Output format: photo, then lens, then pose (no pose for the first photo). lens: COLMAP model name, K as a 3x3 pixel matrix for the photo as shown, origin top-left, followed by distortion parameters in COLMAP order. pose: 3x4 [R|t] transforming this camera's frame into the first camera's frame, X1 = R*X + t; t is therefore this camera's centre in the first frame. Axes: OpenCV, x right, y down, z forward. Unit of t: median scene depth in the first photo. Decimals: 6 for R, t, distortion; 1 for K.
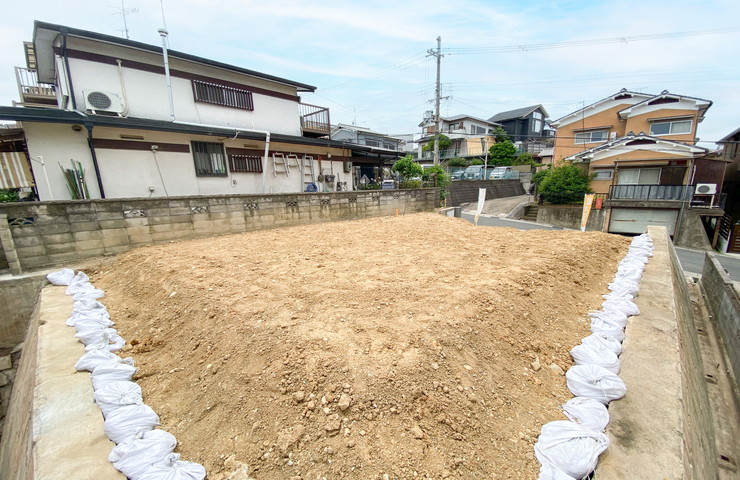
lens RADIAL K [[294.5, 0, 365.1], [0, 294.5, 251.1], [0, 0, 1]] dist [0.049763, -0.033270]
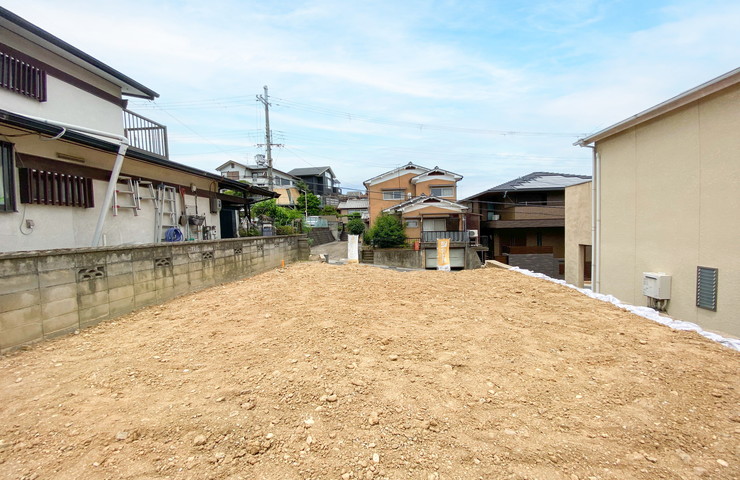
lens RADIAL K [[299.8, 0, 368.8], [0, 299.8, 243.6], [0, 0, 1]] dist [0.009574, -0.016060]
pose [[0.773357, -0.028656, 0.633323, -0.234624], [0.143711, 0.980897, -0.131104, -0.046947], [-0.617468, 0.192405, 0.762701, 0.234446]]
